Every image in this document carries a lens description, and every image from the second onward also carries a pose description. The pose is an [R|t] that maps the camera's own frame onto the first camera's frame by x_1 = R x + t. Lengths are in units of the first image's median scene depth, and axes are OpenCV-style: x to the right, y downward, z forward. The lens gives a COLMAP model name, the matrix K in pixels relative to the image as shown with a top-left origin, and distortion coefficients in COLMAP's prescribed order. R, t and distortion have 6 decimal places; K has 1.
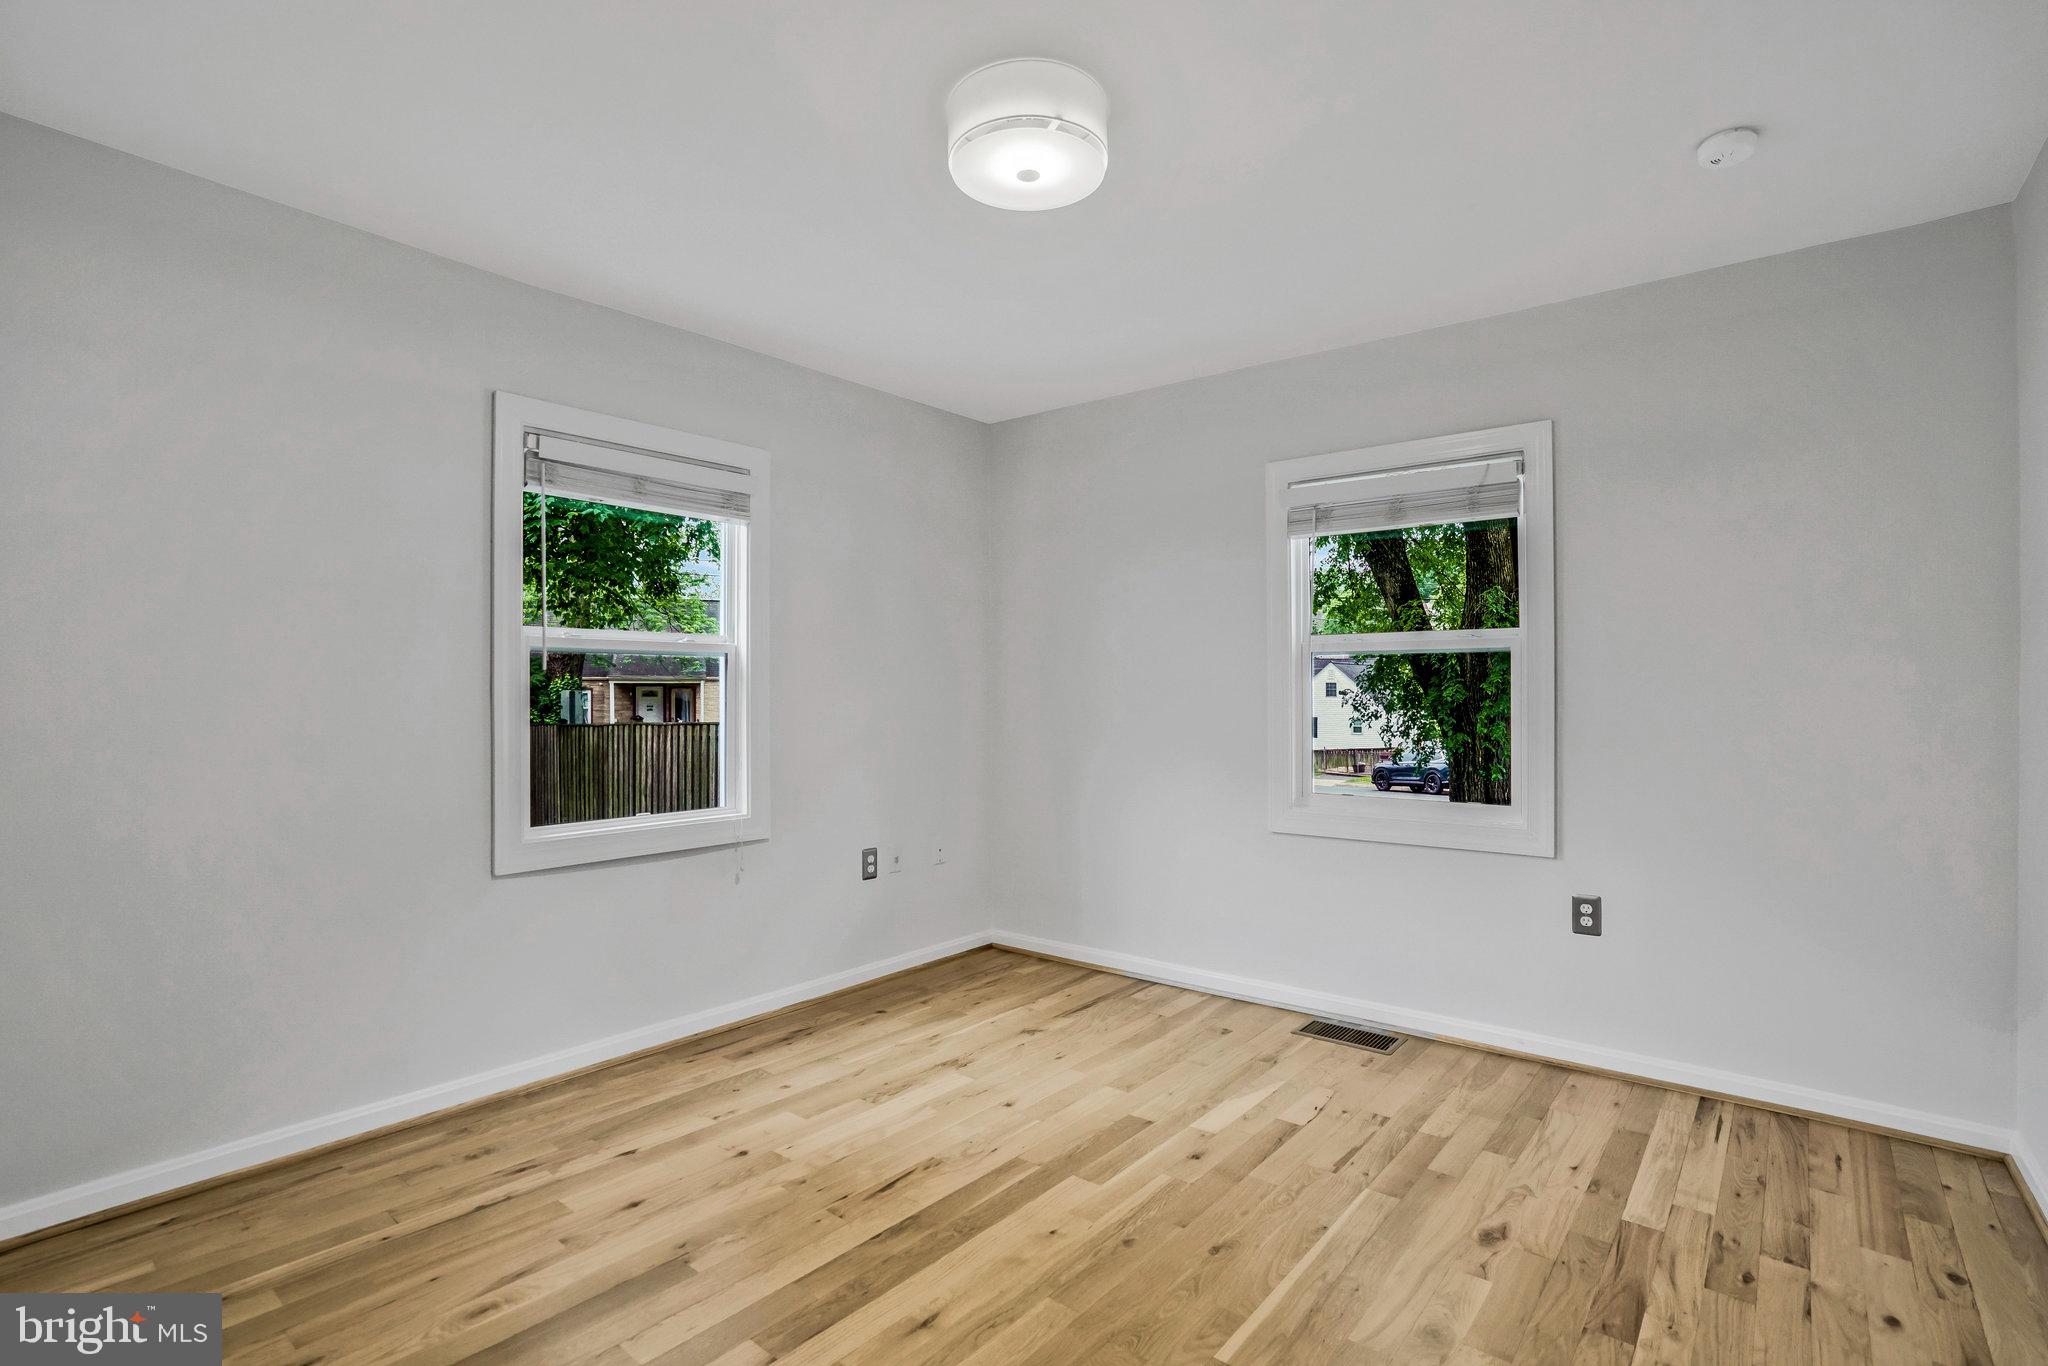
lens RADIAL K [[956.0, 0, 1016.1], [0, 956.0, 686.1], [0, 0, 1]] dist [-0.039853, 0.007679]
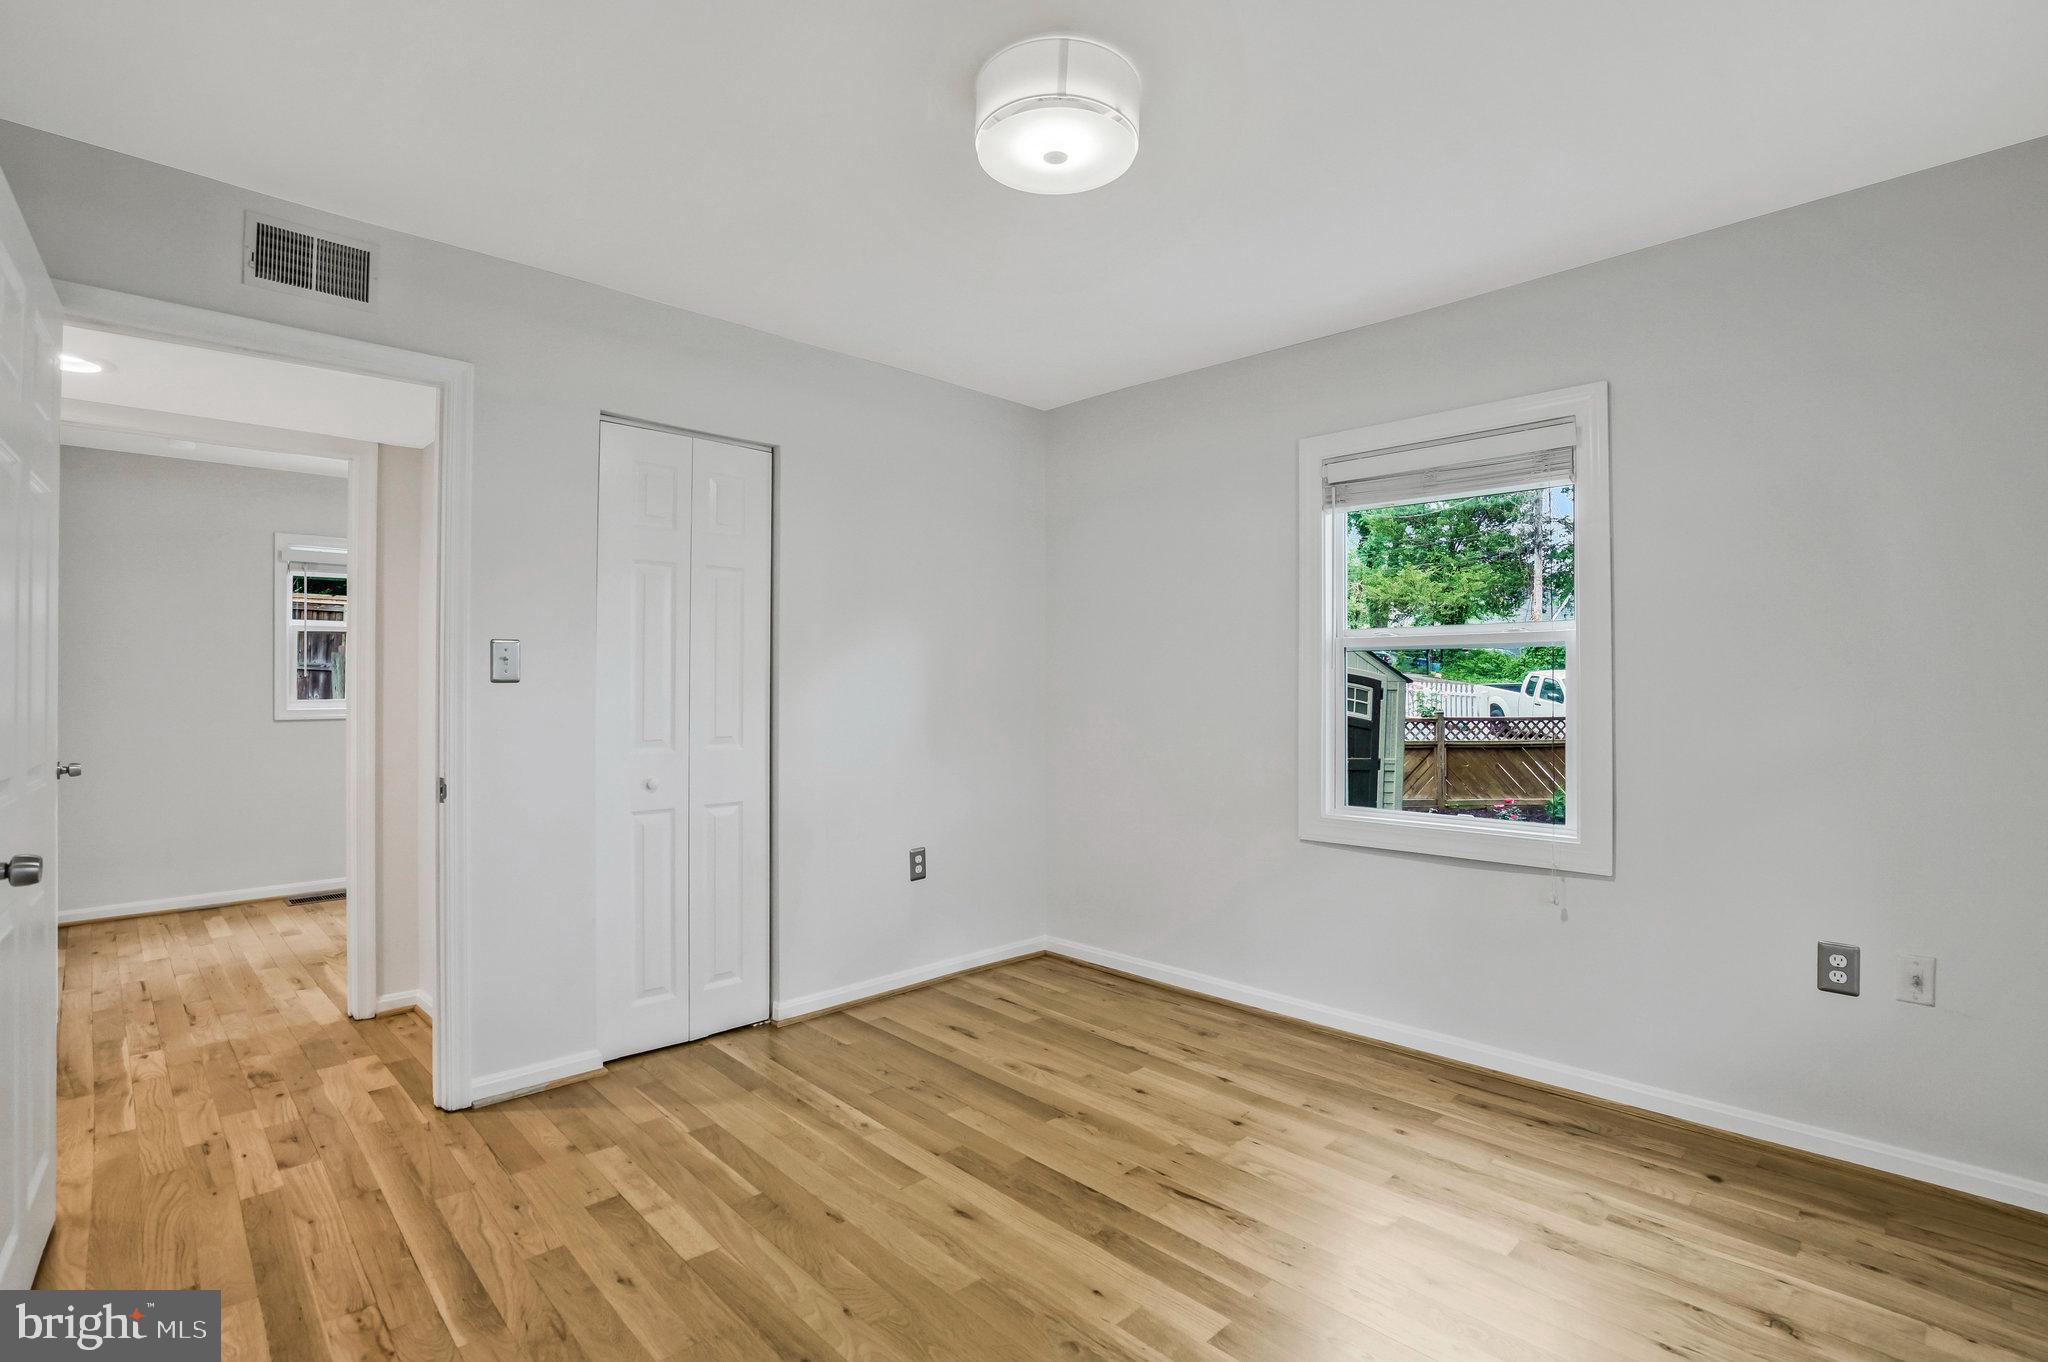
lens RADIAL K [[956.0, 0, 1020.3], [0, 956.0, 685.5], [0, 0, 1]] dist [-0.039853, 0.007679]
pose [[-0.111441, -0.002800, -0.993767, 0.712611], [0.009625, 0.999946, -0.003897, 0.002774], [0.993724, -0.009999, -0.111408, 0.784572]]
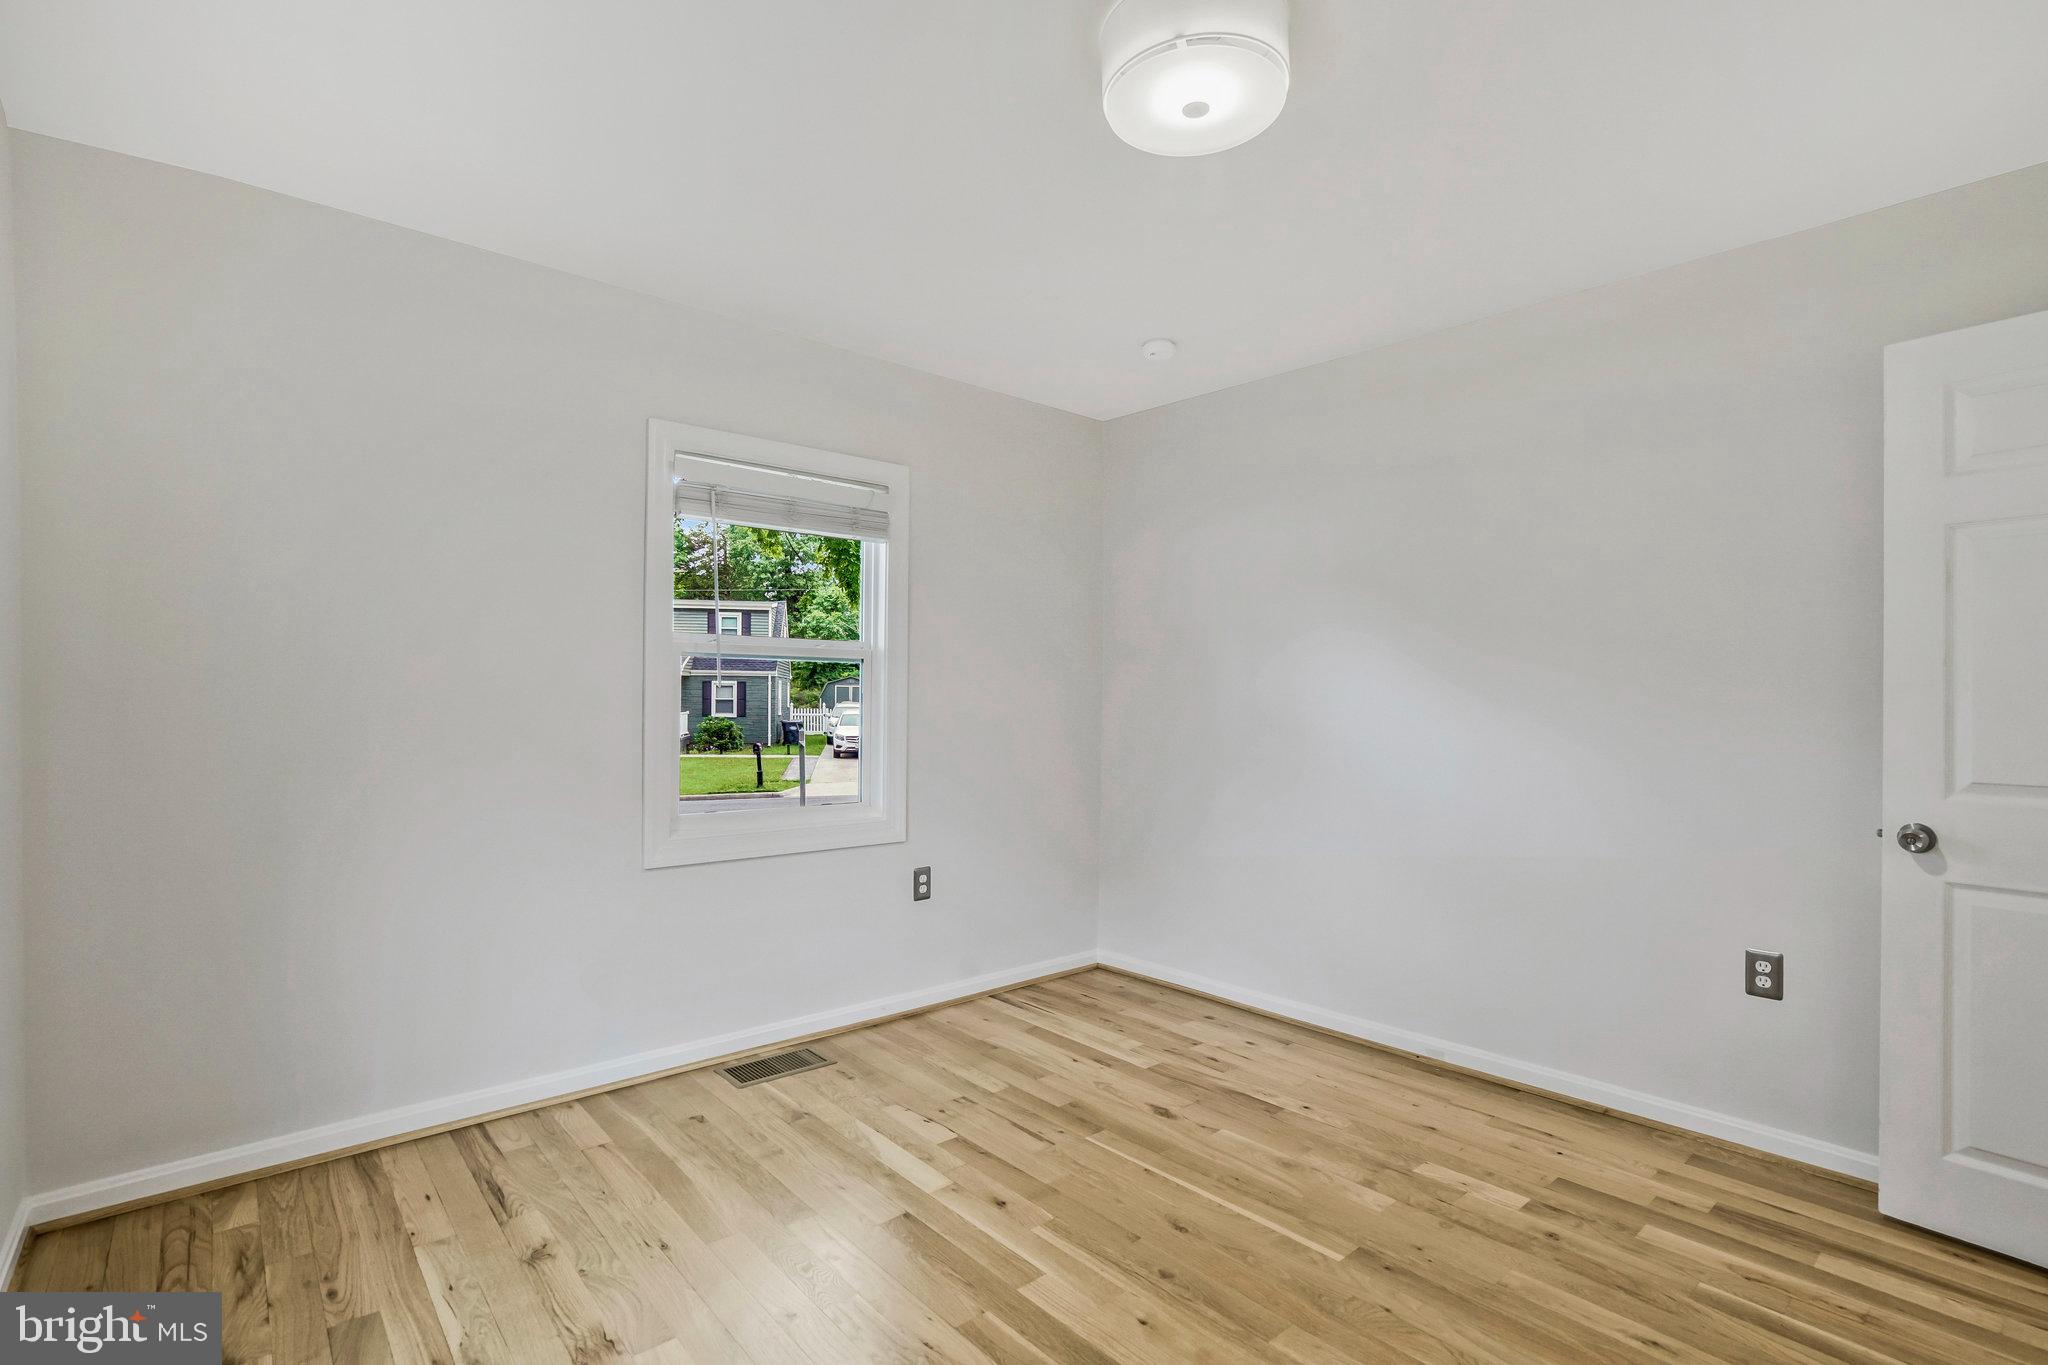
lens RADIAL K [[956.0, 0, 993.6], [0, 956.0, 693.5], [0, 0, 1]] dist [-0.039853, 0.007679]
pose [[0.186712, 0.003088, 0.982410, -0.639346], [-0.011572, 0.999933, -0.000944, -0.000316], [-0.982346, -0.011192, 0.186735, 0.743920]]
